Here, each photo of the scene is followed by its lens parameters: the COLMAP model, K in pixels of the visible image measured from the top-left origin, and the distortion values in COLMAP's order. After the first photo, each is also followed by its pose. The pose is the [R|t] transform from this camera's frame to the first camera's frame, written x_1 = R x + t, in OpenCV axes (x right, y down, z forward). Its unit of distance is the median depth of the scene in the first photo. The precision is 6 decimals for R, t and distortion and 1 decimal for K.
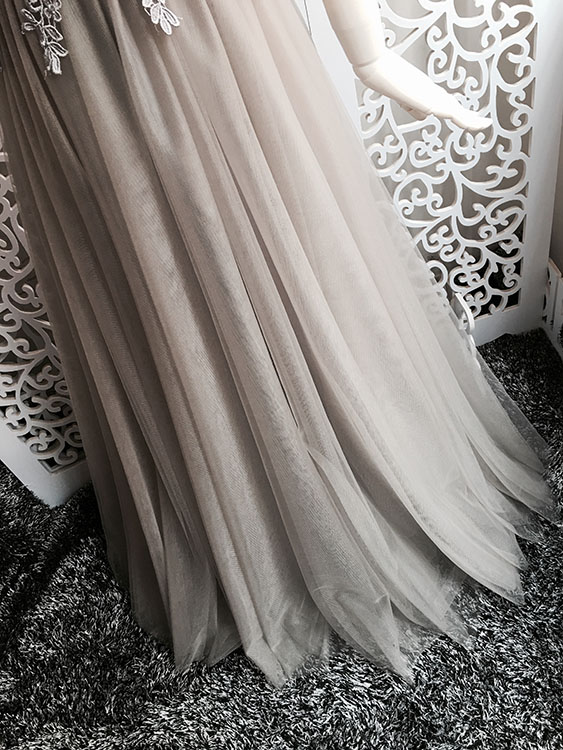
lens RADIAL K [[638.0, 0, 292.0], [0, 638.0, 375.3], [0, 0, 1]] dist [0.077666, -0.105183]
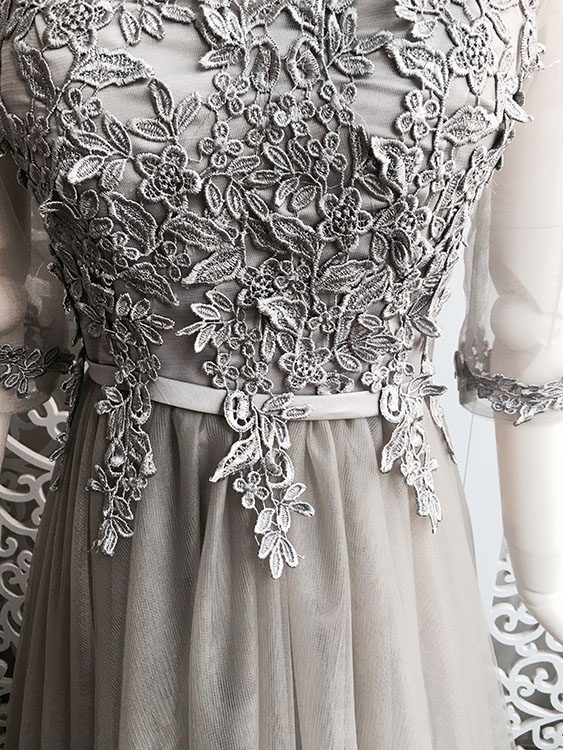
lens RADIAL K [[638.0, 0, 292.0], [0, 638.0, 375.3], [0, 0, 1]] dist [0.077666, -0.105183]
pose [[0.928893, 0.321242, -0.184285, -0.058976], [-0.367114, 0.864310, -0.343796, -0.236754], [0.048837, 0.387003, 0.920784, 0.157052]]
